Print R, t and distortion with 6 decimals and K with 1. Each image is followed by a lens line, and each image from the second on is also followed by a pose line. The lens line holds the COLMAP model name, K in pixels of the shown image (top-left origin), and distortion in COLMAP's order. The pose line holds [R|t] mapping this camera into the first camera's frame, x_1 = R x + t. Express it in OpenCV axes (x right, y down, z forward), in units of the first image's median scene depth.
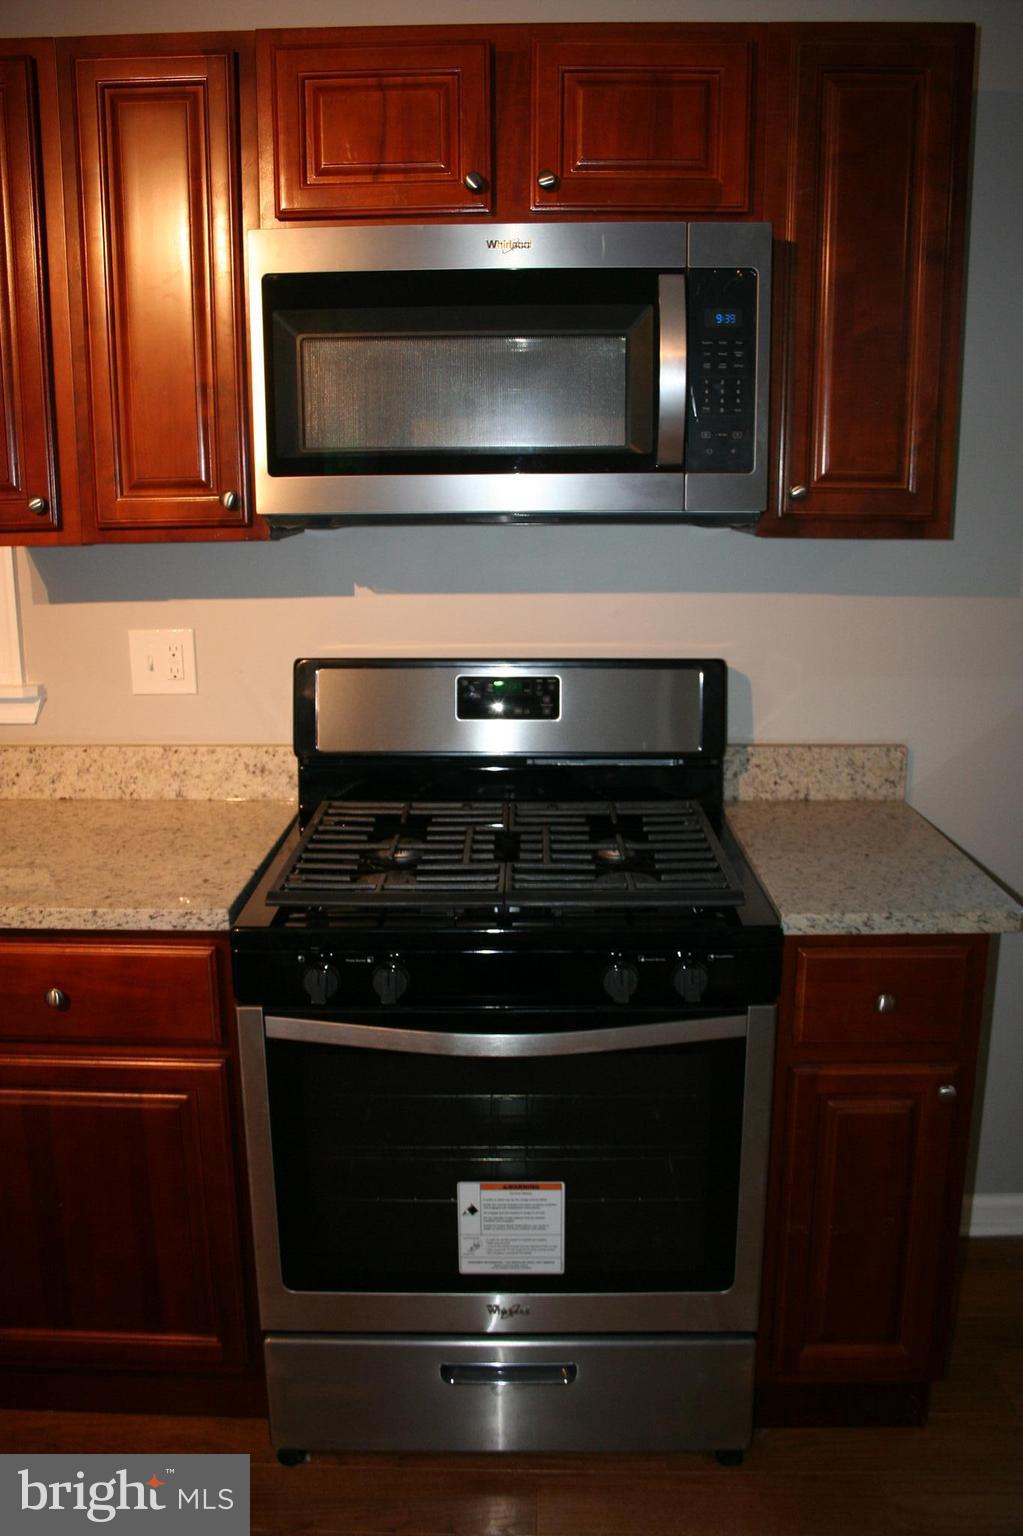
lens RADIAL K [[1279.3, 0, 512.4], [0, 1279.3, 758.3], [0, 0, 1]] dist [-0.129771, 0.003031]
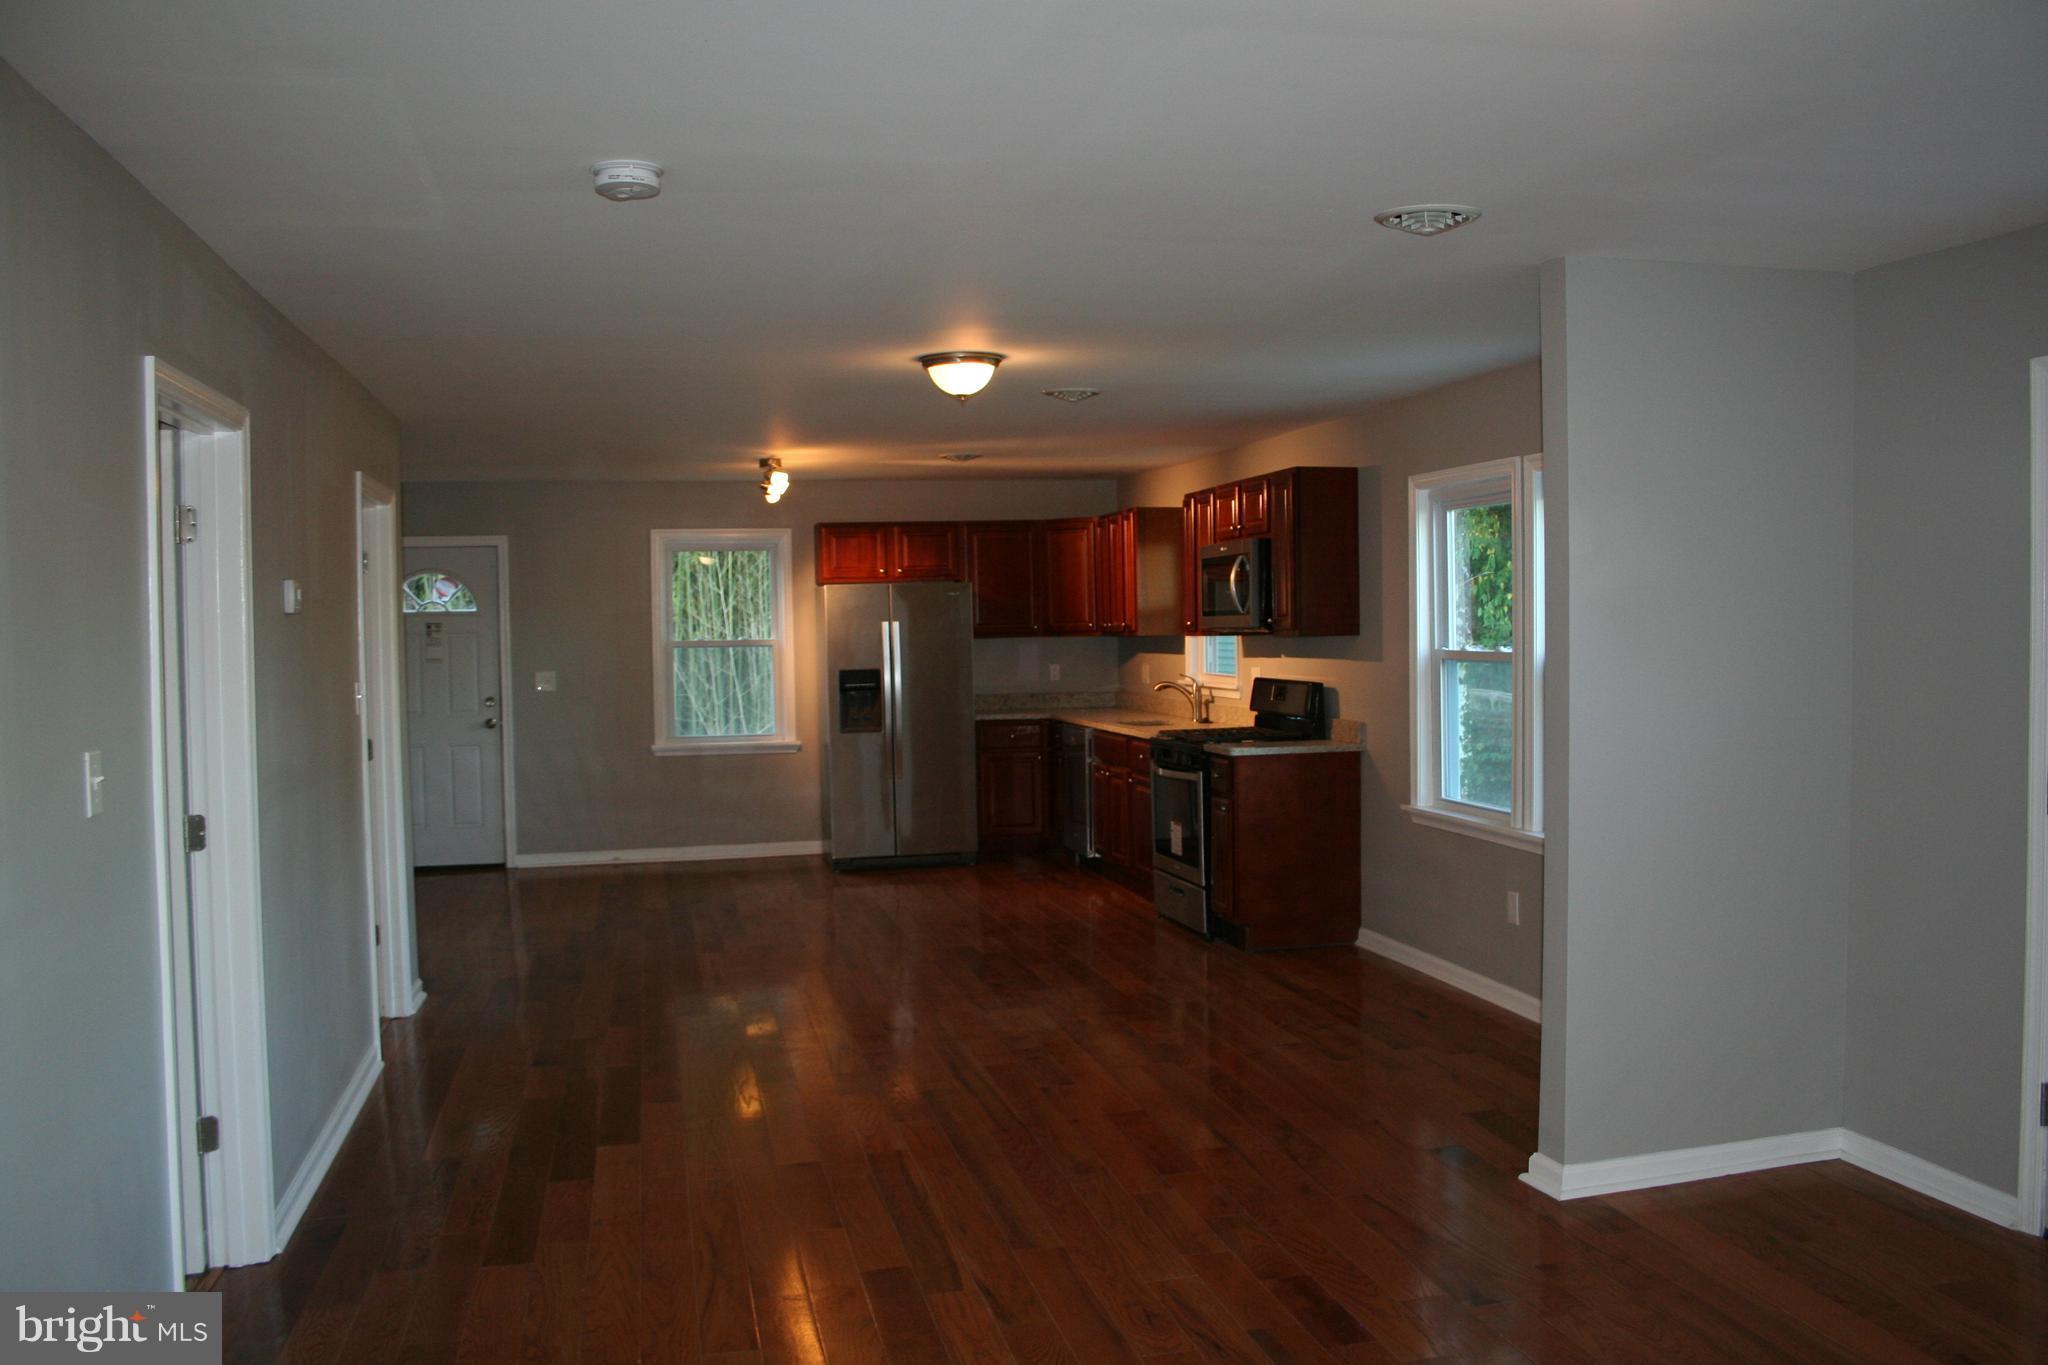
lens RADIAL K [[1736.3, 0, 1024.0], [0, 1736.3, 682.5], [0, 0, 1]] dist [-0.159295, 0.090802]
pose [[0.239575, 0.032953, -0.970319, 4.218502], [-0.195807, 0.980527, -0.015046, 0.115836], [0.950928, 0.193600, 0.241362, -0.551768]]
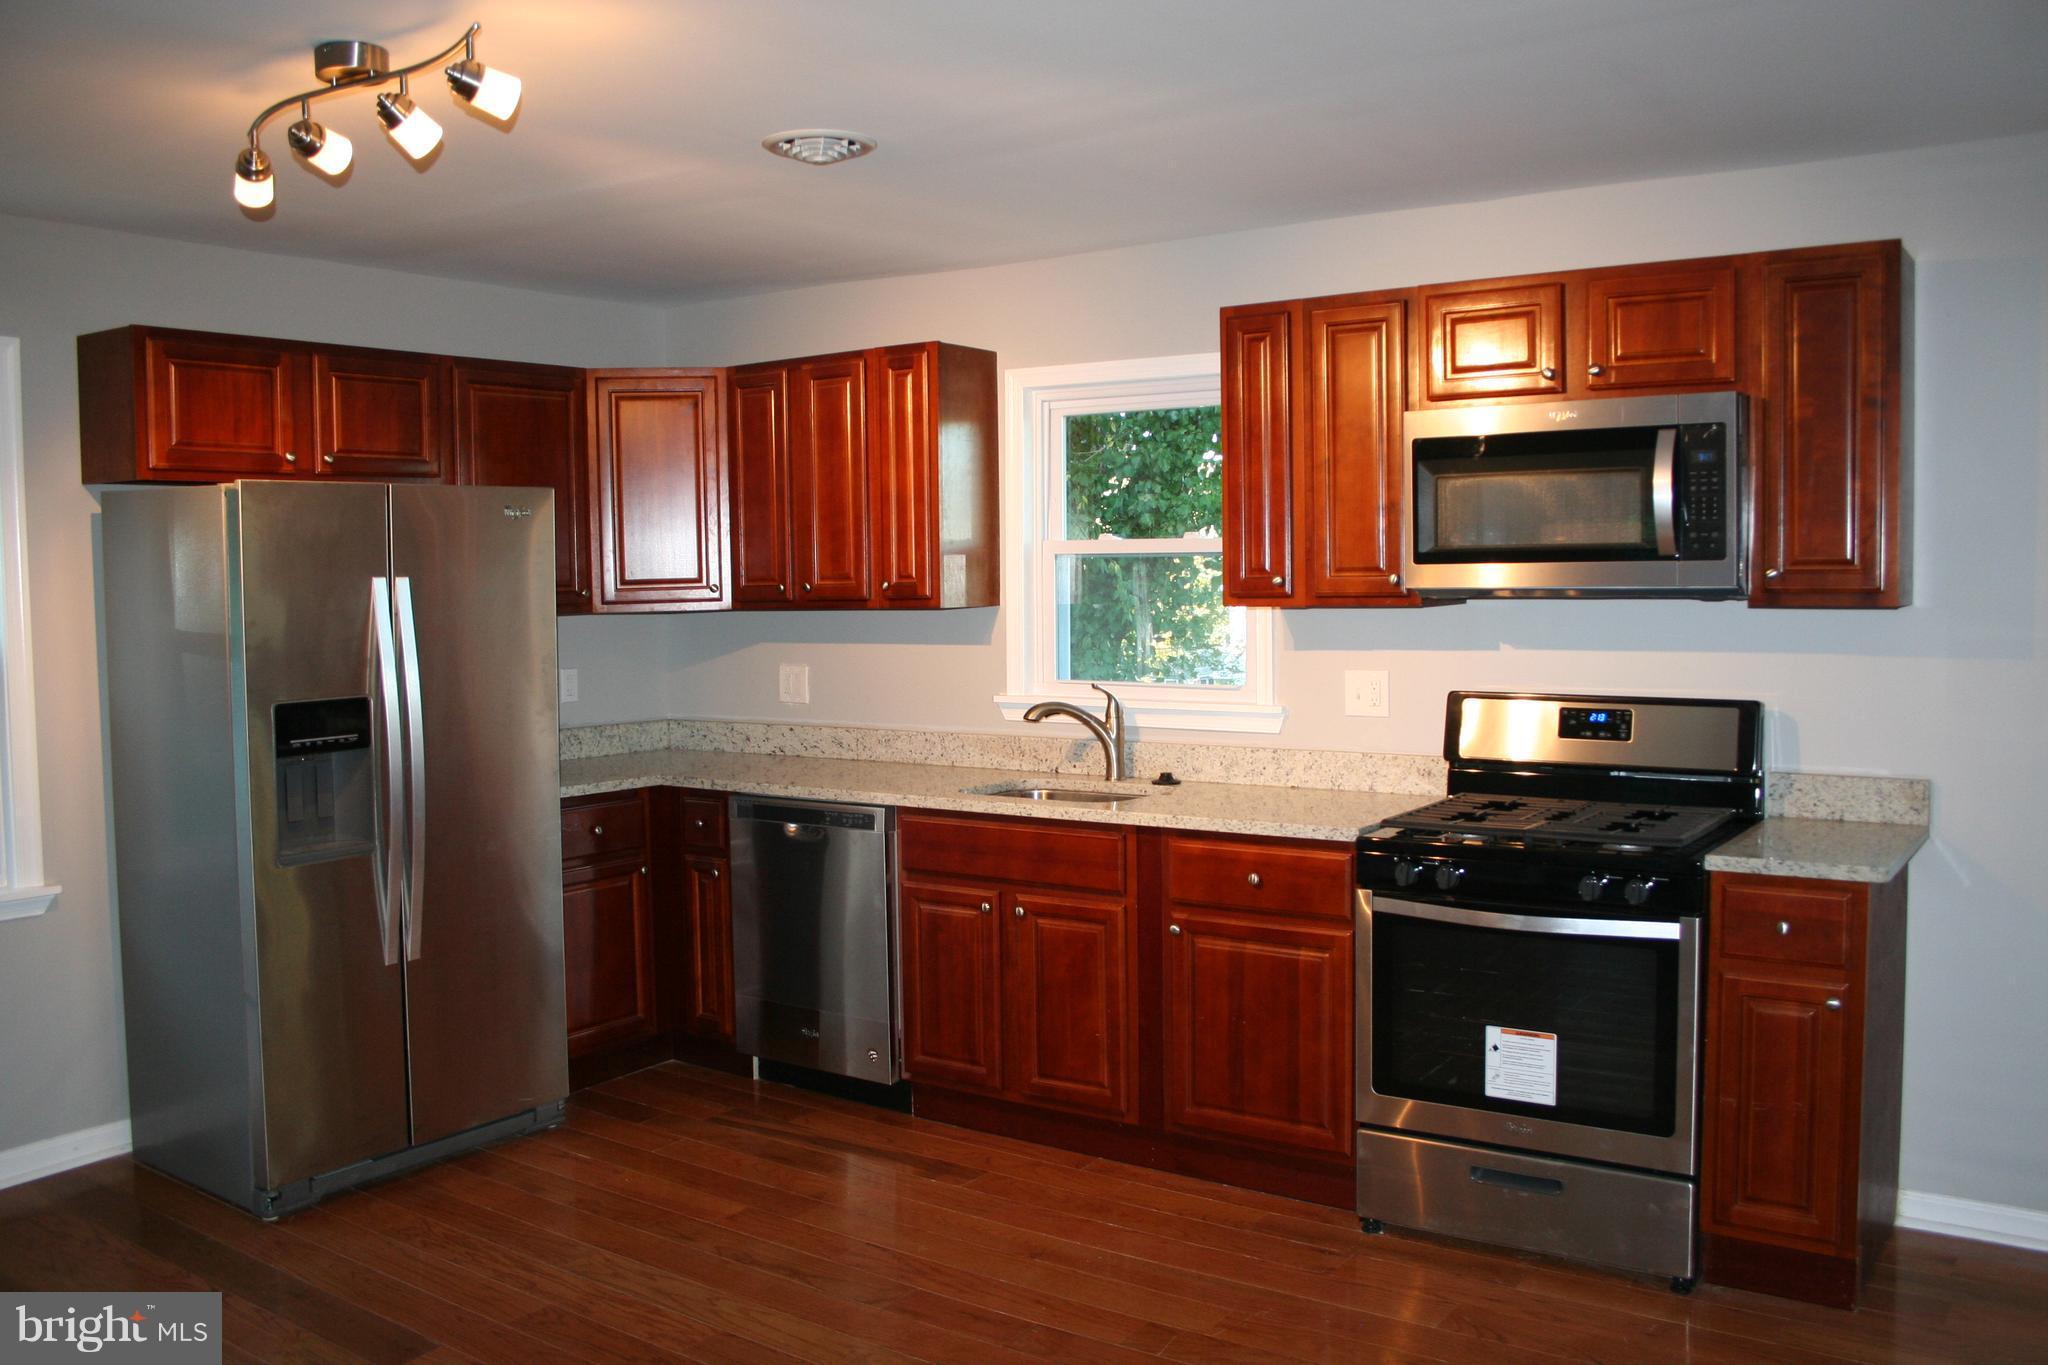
lens RADIAL K [[1736.3, 0, 1024.0], [0, 1736.3, 682.5], [0, 0, 1]] dist [-0.159295, 0.090802]
pose [[0.830635, 0.026170, -0.556202, 0.593886], [-0.110484, 0.986780, -0.118568, 0.226960], [0.545746, 0.159938, 0.822545, -0.991874]]
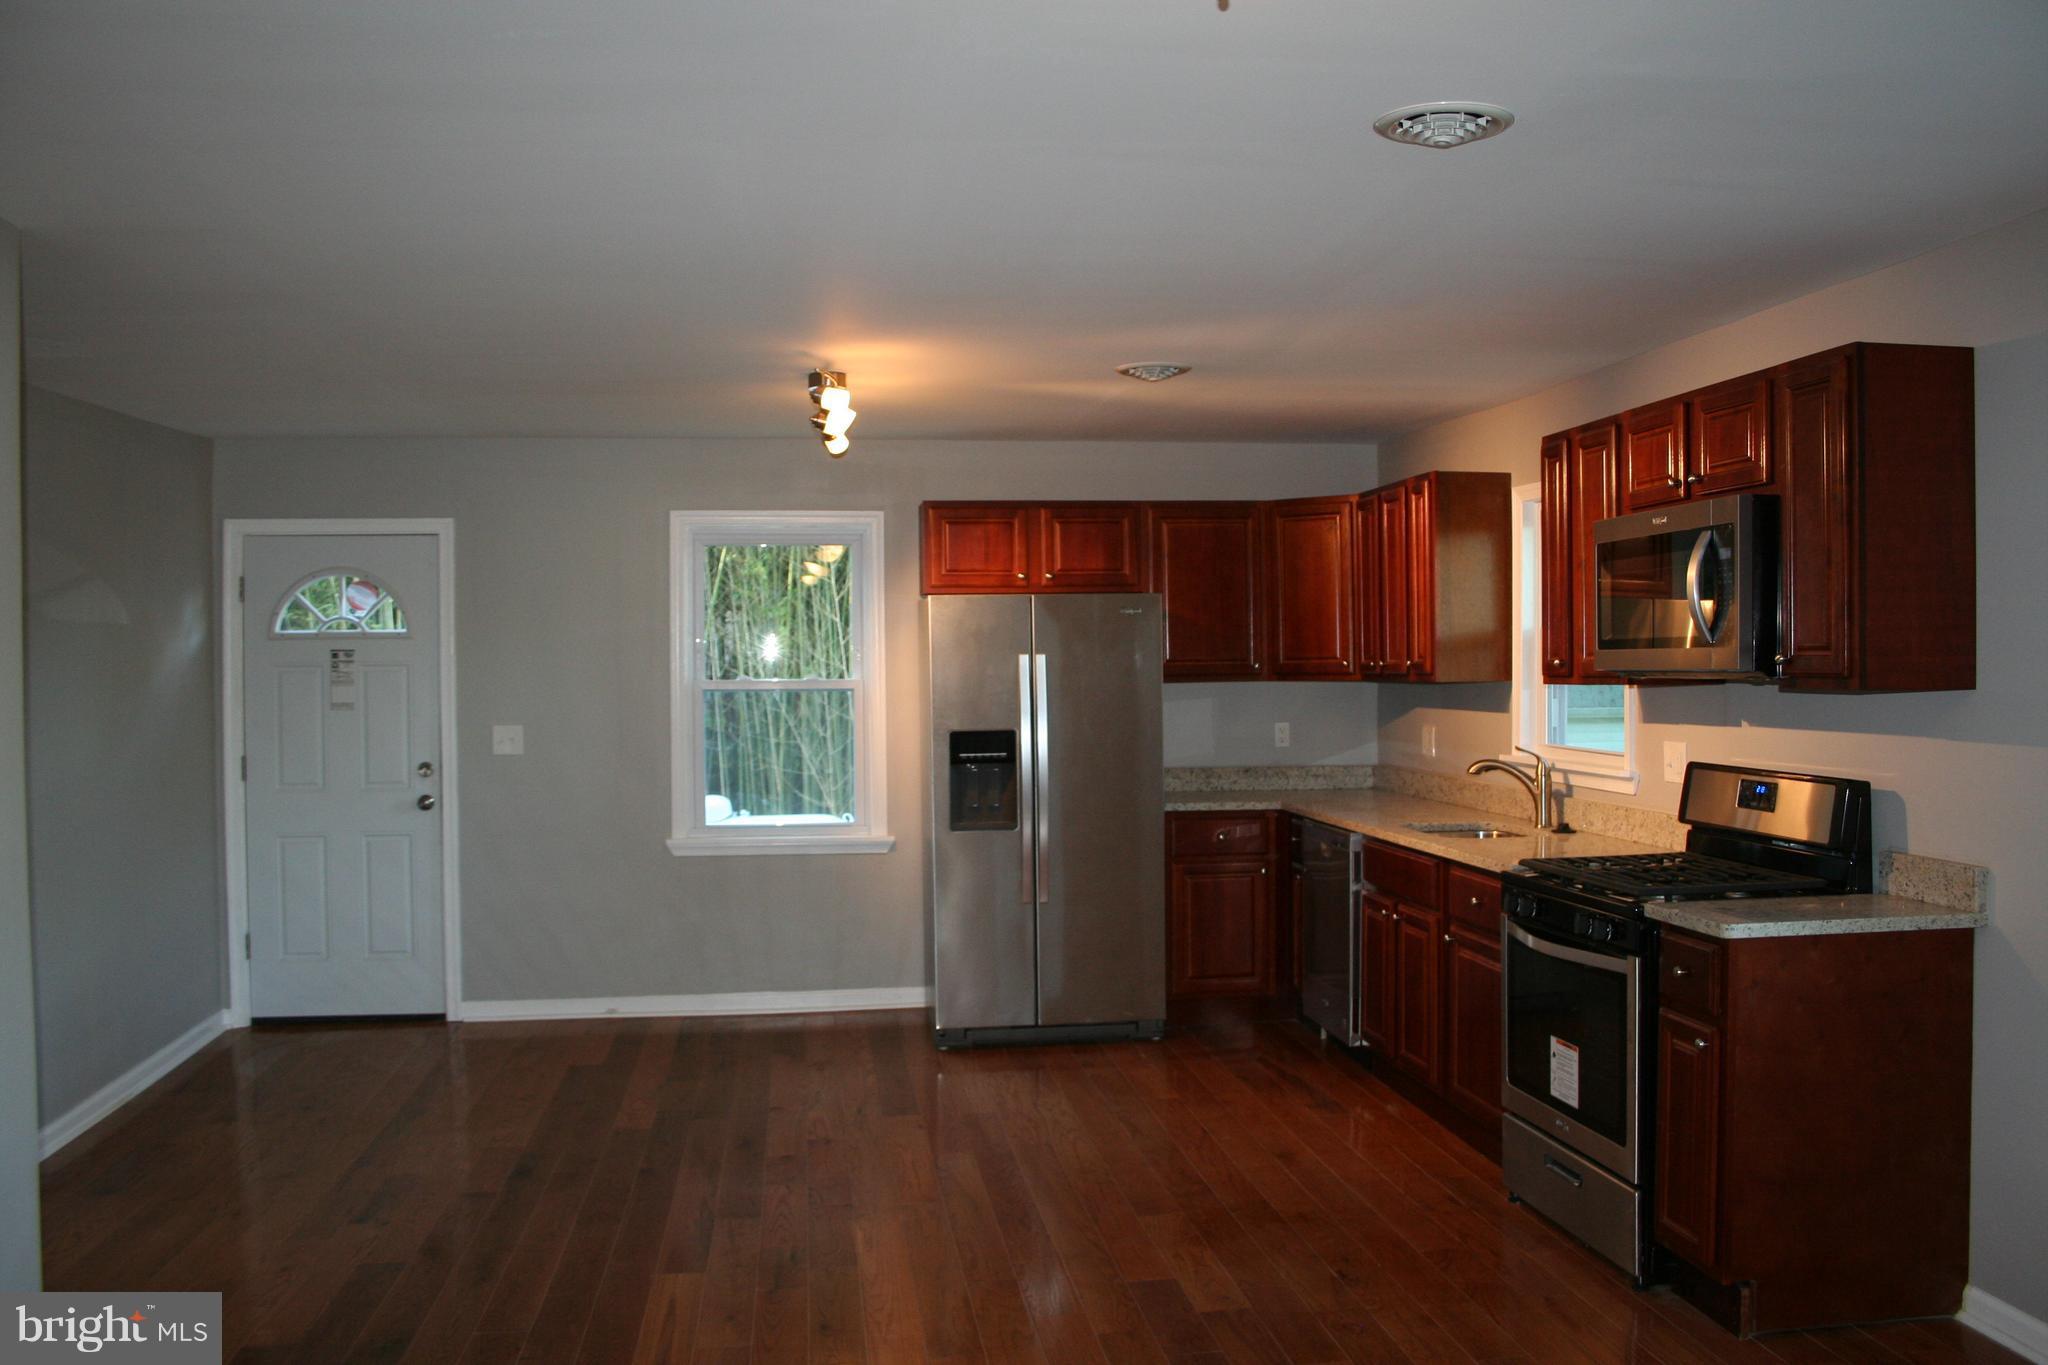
lens RADIAL K [[1736.3, 0, 1024.0], [0, 1736.3, 682.5], [0, 0, 1]] dist [-0.159295, 0.090802]
pose [[0.152378, 0.013801, -0.988226, 2.145965], [-0.208875, 0.977766, -0.018552, 0.046797], [0.965998, 0.209243, 0.151873, -0.186322]]
